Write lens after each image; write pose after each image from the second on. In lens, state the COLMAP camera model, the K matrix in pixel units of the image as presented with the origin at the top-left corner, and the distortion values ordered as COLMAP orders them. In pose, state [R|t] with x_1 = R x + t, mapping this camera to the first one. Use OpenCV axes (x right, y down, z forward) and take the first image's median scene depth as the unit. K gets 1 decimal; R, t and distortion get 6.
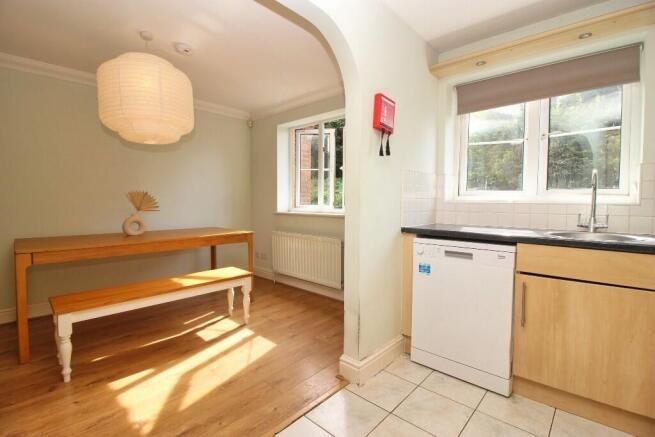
lens RADIAL K [[305.0, 0, 324.3], [0, 305.0, 213.2], [0, 0, 1]] dist [-0.007756, -0.003536]
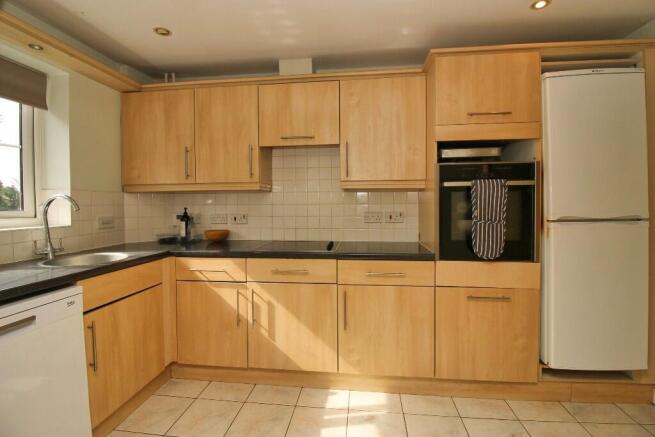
lens RADIAL K [[305.0, 0, 328.0], [0, 305.0, 211.6], [0, 0, 1]] dist [-0.007756, -0.003536]
pose [[-0.590536, -0.016642, 0.806839, -0.440602], [0.044894, 0.997562, 0.053434, -0.103176], [-0.805761, 0.067778, -0.588349, 0.917757]]
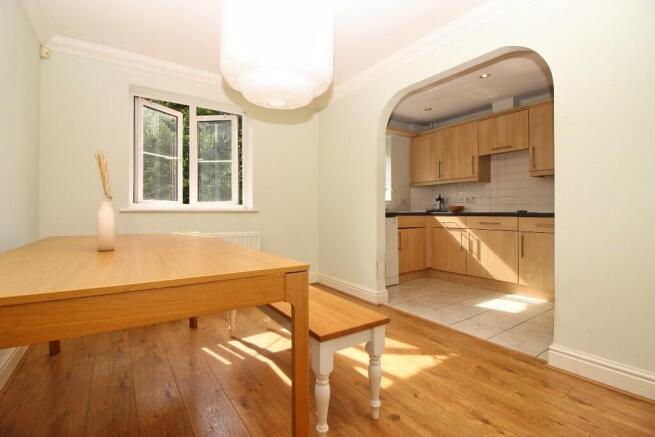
lens RADIAL K [[305.0, 0, 331.8], [0, 305.0, 217.3], [0, 0, 1]] dist [-0.007756, -0.003536]
pose [[0.203609, -0.015288, 0.978933, -1.710229], [0.050069, 0.998732, 0.005183, 0.072777], [-0.977771, 0.047959, 0.204116, 1.002754]]
